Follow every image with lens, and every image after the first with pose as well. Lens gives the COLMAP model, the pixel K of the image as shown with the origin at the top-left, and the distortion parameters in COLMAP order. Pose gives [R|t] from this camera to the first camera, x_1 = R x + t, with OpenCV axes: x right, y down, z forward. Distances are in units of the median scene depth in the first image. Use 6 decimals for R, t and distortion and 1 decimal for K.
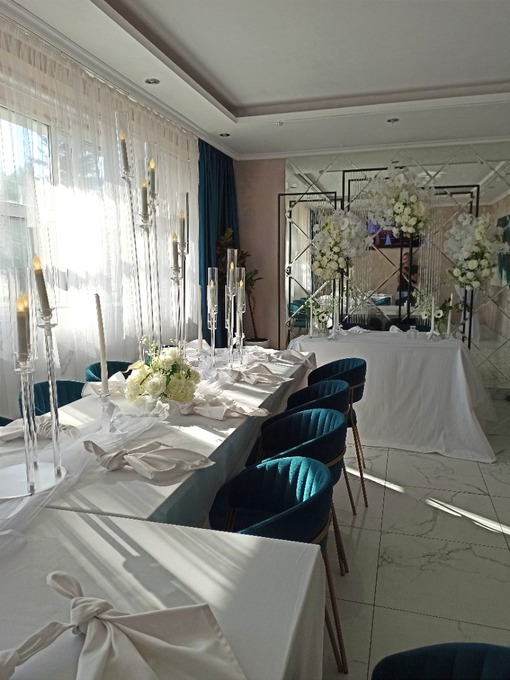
lens RADIAL K [[511.8, 0, 255.0], [0, 511.8, 340.0], [0, 0, 1]] dist [0.053076, -0.005777]
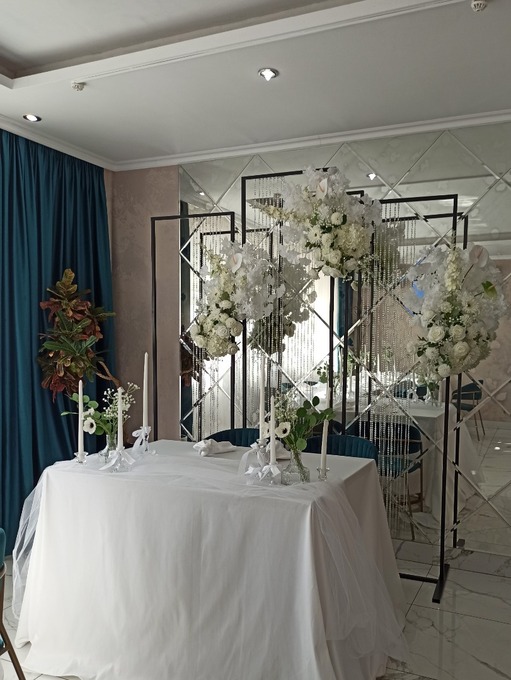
lens RADIAL K [[575.7, 0, 293.2], [0, 575.7, 379.6], [0, 0, 1]] dist [0.038520, -0.003042]
pose [[0.990087, 0.029584, -0.137308, 0.350657], [-0.039146, 0.996953, -0.067470, -0.049580], [0.134893, 0.072176, 0.988228, 0.369987]]
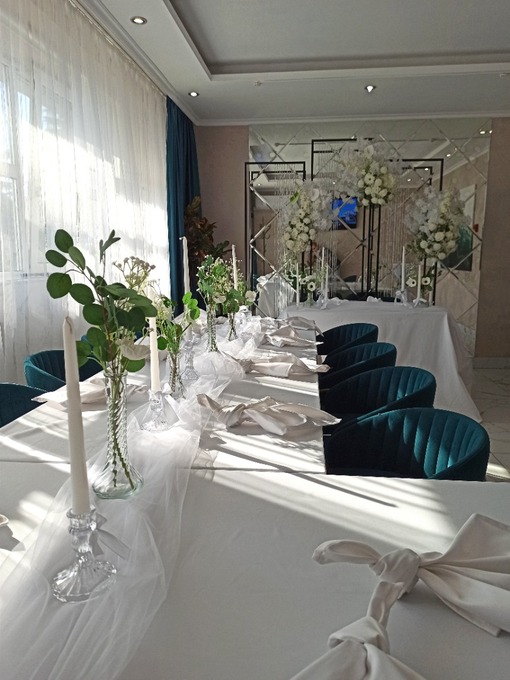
lens RADIAL K [[511.8, 0, 255.0], [0, 511.8, 340.0], [0, 0, 1]] dist [0.053076, -0.005777]
pose [[0.984896, -0.023989, 0.171478, -0.120353], [0.019990, 0.999487, 0.025009, 0.026853], [-0.171990, -0.021203, 0.984870, 0.044562]]
